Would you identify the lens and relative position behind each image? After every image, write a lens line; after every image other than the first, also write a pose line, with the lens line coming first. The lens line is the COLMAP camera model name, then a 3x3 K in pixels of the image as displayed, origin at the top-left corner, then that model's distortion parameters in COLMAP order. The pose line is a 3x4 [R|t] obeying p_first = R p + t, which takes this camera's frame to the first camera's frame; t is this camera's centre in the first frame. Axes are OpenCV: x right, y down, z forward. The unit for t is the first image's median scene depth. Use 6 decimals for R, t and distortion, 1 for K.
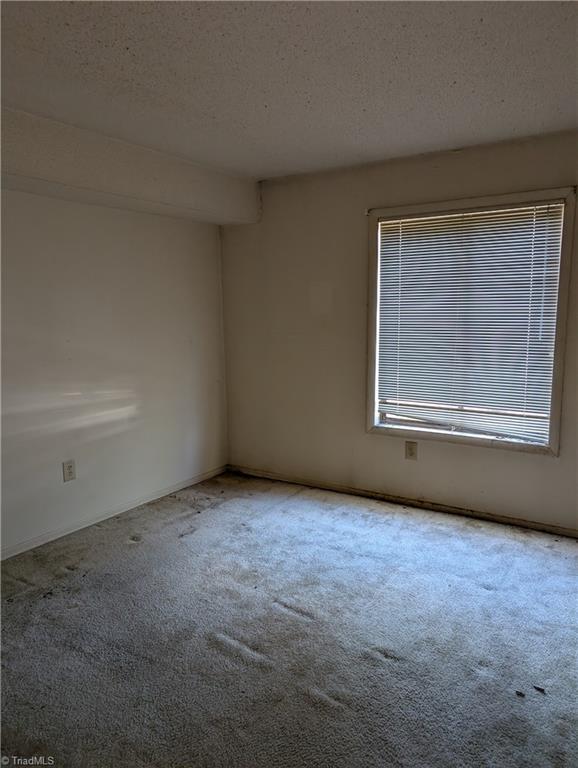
lens RADIAL K [[558.0, 0, 289.0], [0, 558.0, 384.0], [0, 0, 1]] dist [-0.000167, -0.004658]
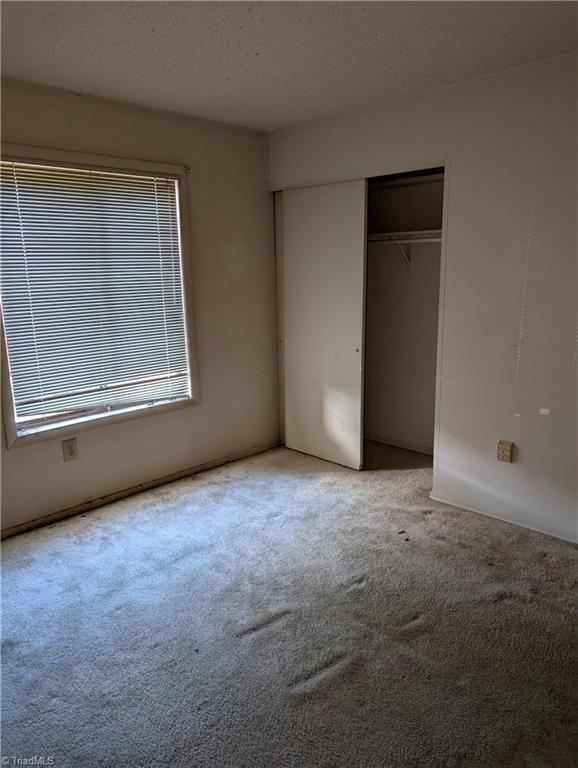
lens RADIAL K [[558.0, 0, 289.0], [0, 558.0, 384.0], [0, 0, 1]] dist [-0.000167, -0.004658]
pose [[0.191205, -0.203190, 0.960289, -0.550347], [0.148240, 0.973095, 0.176383, -0.082902], [-0.970291, 0.108628, 0.216182, 0.536442]]
